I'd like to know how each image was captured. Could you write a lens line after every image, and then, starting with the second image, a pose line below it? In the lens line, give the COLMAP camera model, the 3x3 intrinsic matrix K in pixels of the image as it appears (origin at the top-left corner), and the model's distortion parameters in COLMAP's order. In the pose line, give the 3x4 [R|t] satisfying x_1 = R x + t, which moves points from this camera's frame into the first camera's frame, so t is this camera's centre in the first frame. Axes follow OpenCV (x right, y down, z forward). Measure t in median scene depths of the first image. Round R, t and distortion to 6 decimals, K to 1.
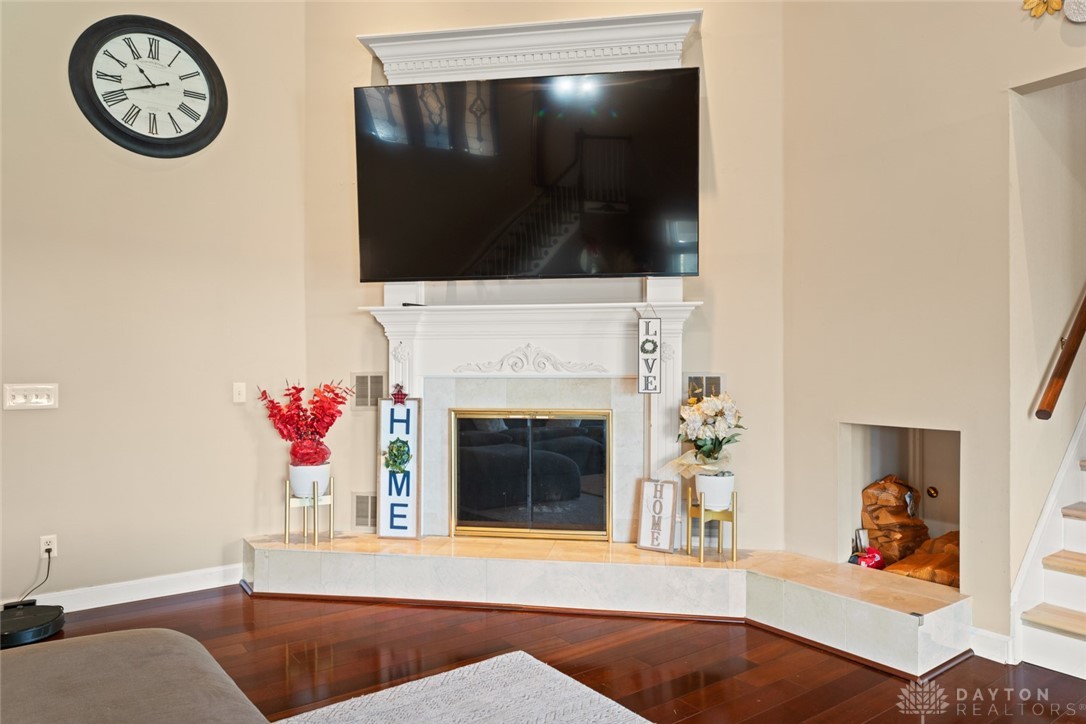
lens RADIAL K [[686.6, 0, 542.9], [0, 686.6, 368.7], [0, 0, 1]] dist [0.000514, 0.000397]
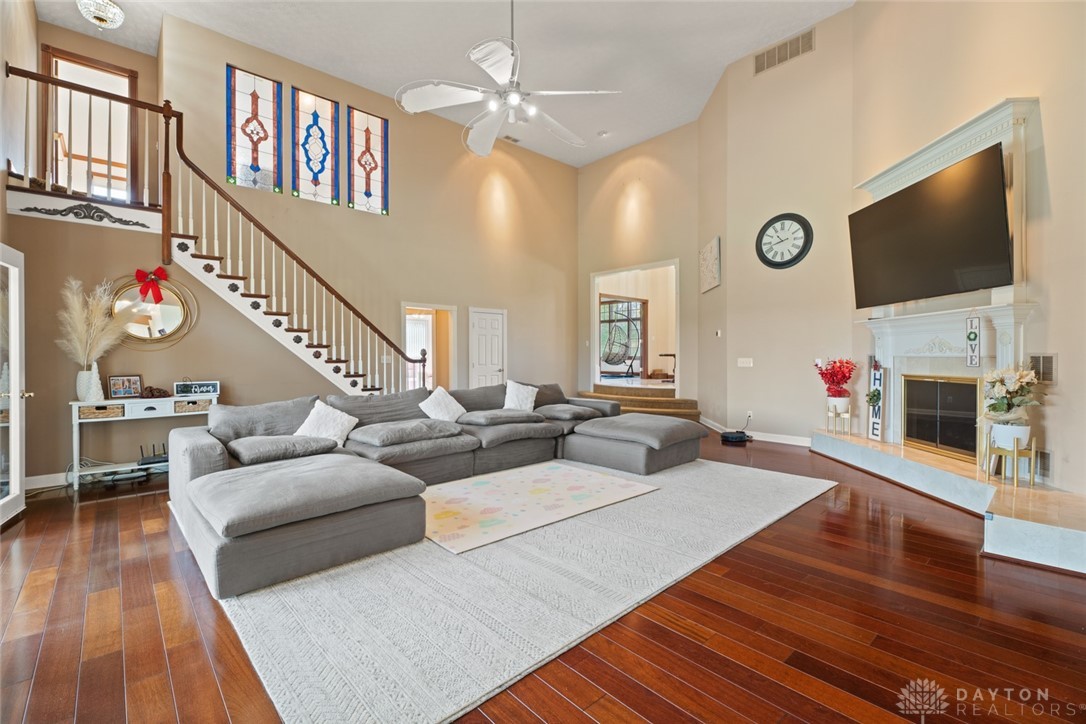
lens RADIAL K [[480.1, 0, 543.6], [0, 480.1, 356.8], [0, 0, 1]] dist [0.000930, -0.000062]
pose [[0.110052, 0.001312, -0.993925, 1.040566], [0.008310, 0.999963, 0.002240, 0.003067], [0.993891, -0.008506, 0.110037, -0.067212]]
